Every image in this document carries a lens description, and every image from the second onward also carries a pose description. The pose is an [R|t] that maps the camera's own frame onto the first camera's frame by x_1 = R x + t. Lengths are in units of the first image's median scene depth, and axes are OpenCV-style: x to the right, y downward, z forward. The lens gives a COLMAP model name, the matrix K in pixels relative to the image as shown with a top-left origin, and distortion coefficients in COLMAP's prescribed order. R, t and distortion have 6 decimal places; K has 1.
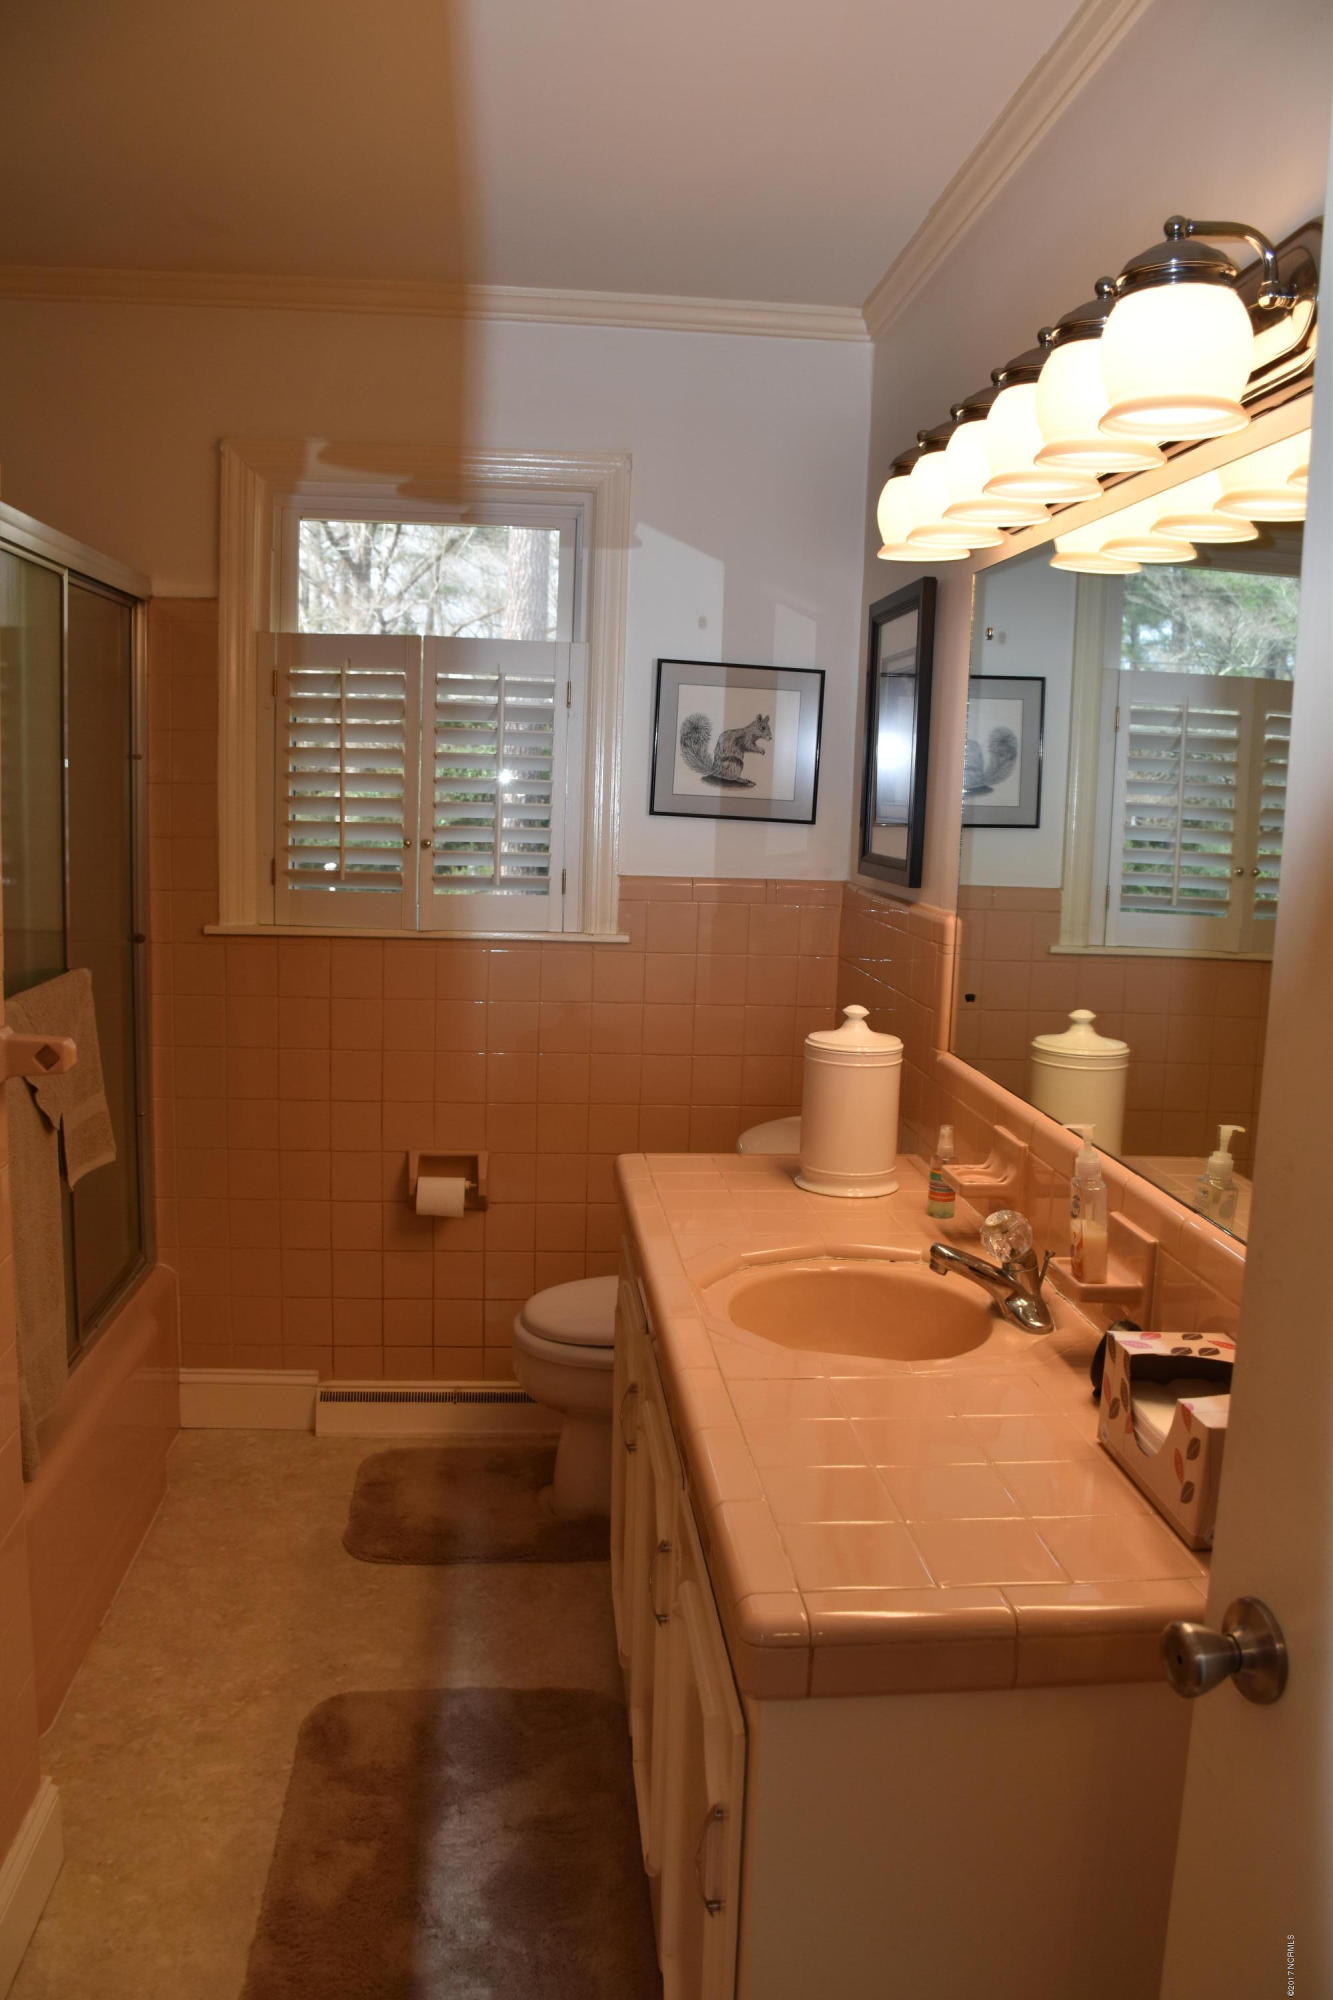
lens RADIAL K [[1556.5, 0, 666.5], [0, 1556.5, 1000.0], [0, 0, 1]] dist [-0.150309, 0.096107]
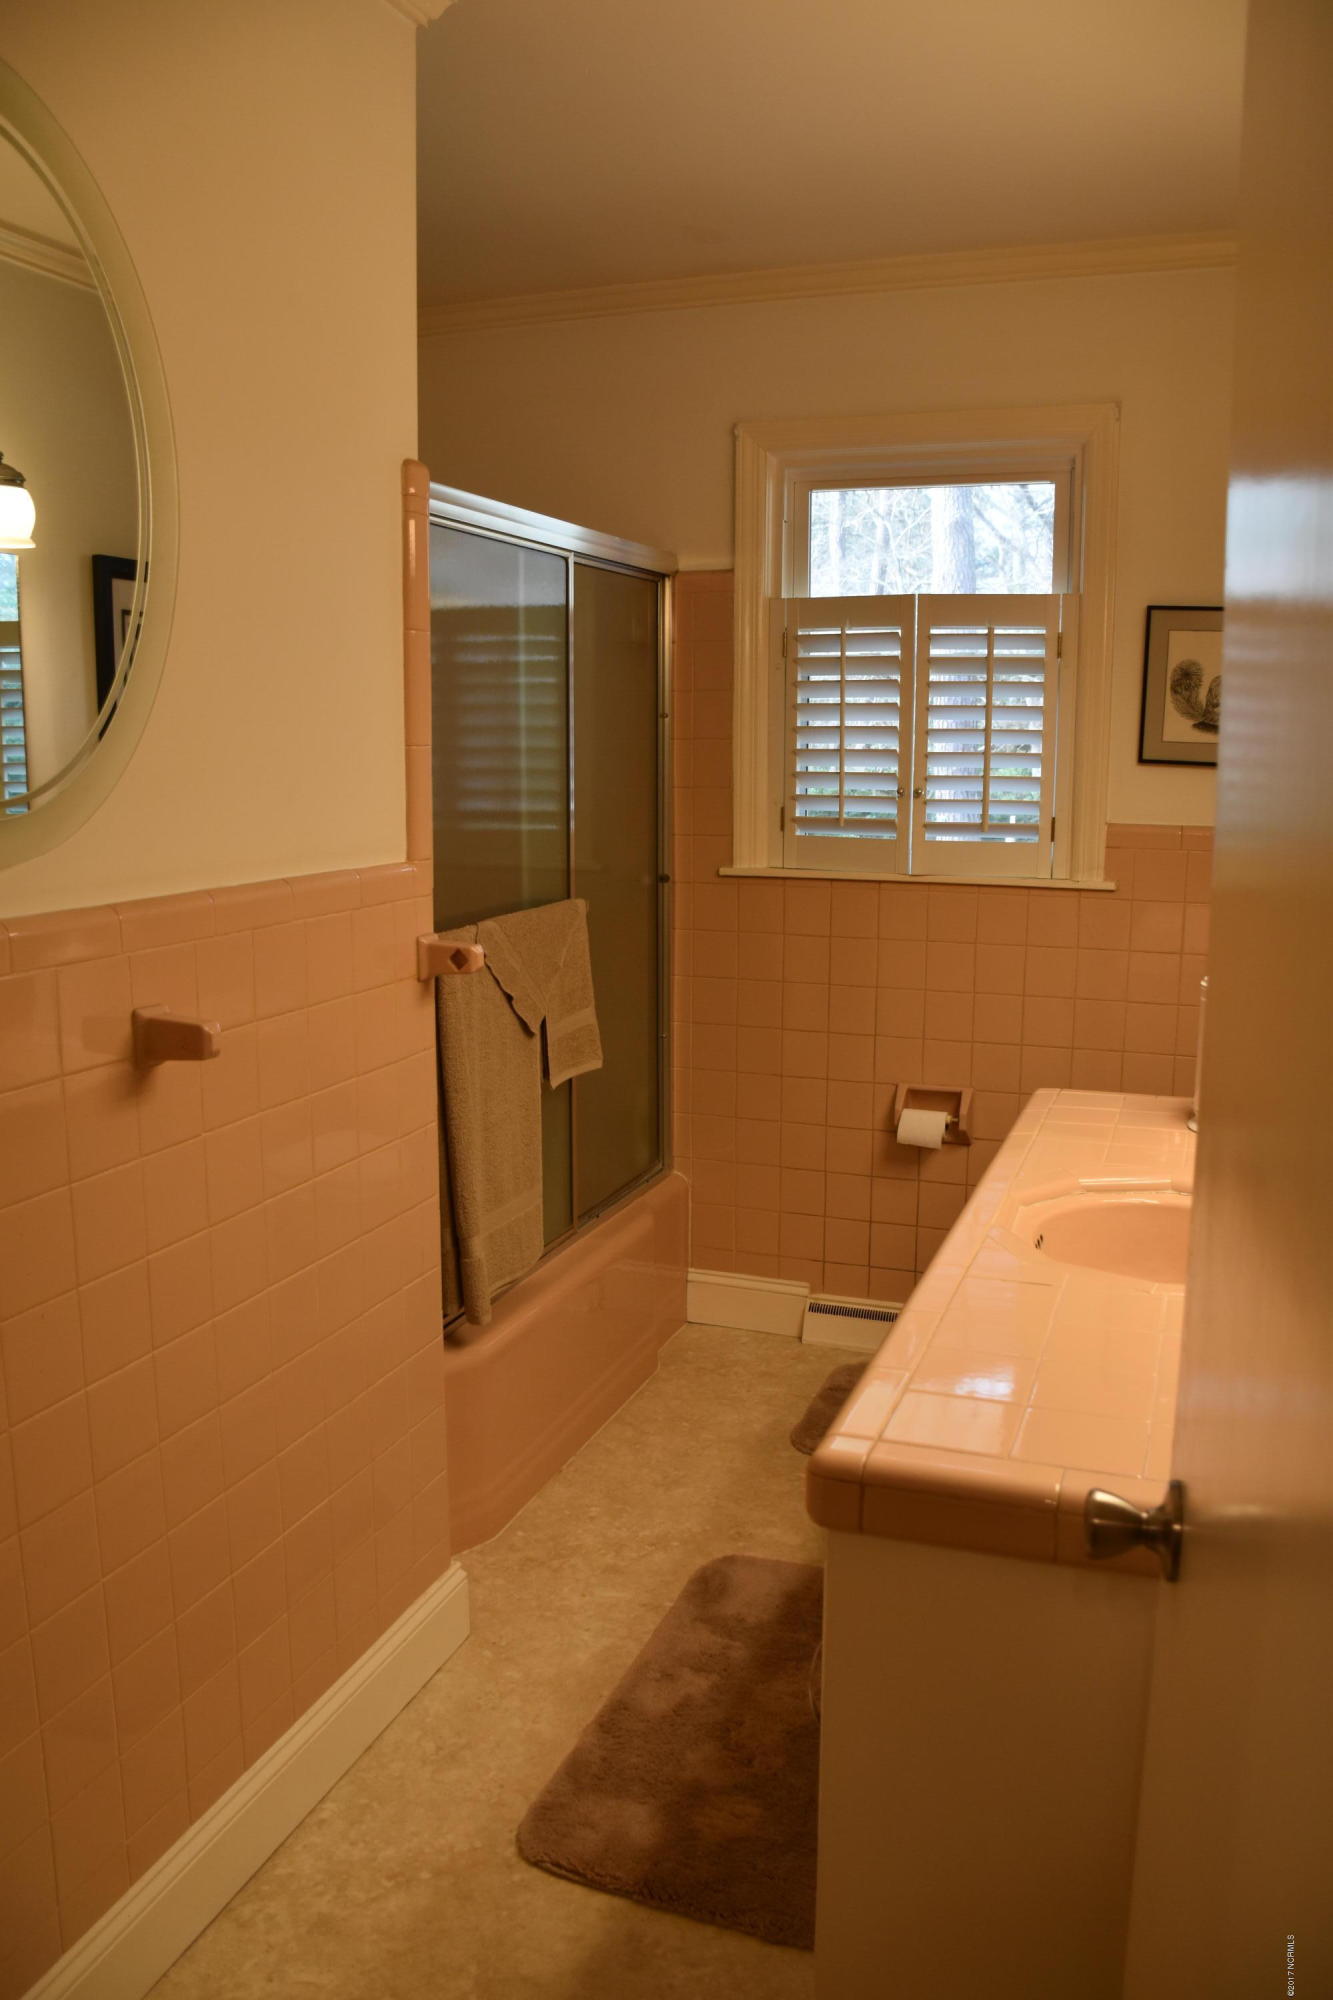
lens RADIAL K [[1556.5, 0, 666.5], [0, 1556.5, 1000.0], [0, 0, 1]] dist [-0.150309, 0.096107]
pose [[0.900448, 0.042612, -0.432872, 0.154711], [-0.033552, 0.999029, 0.028550, 0.016264], [0.433668, -0.011184, 0.901003, -0.023035]]
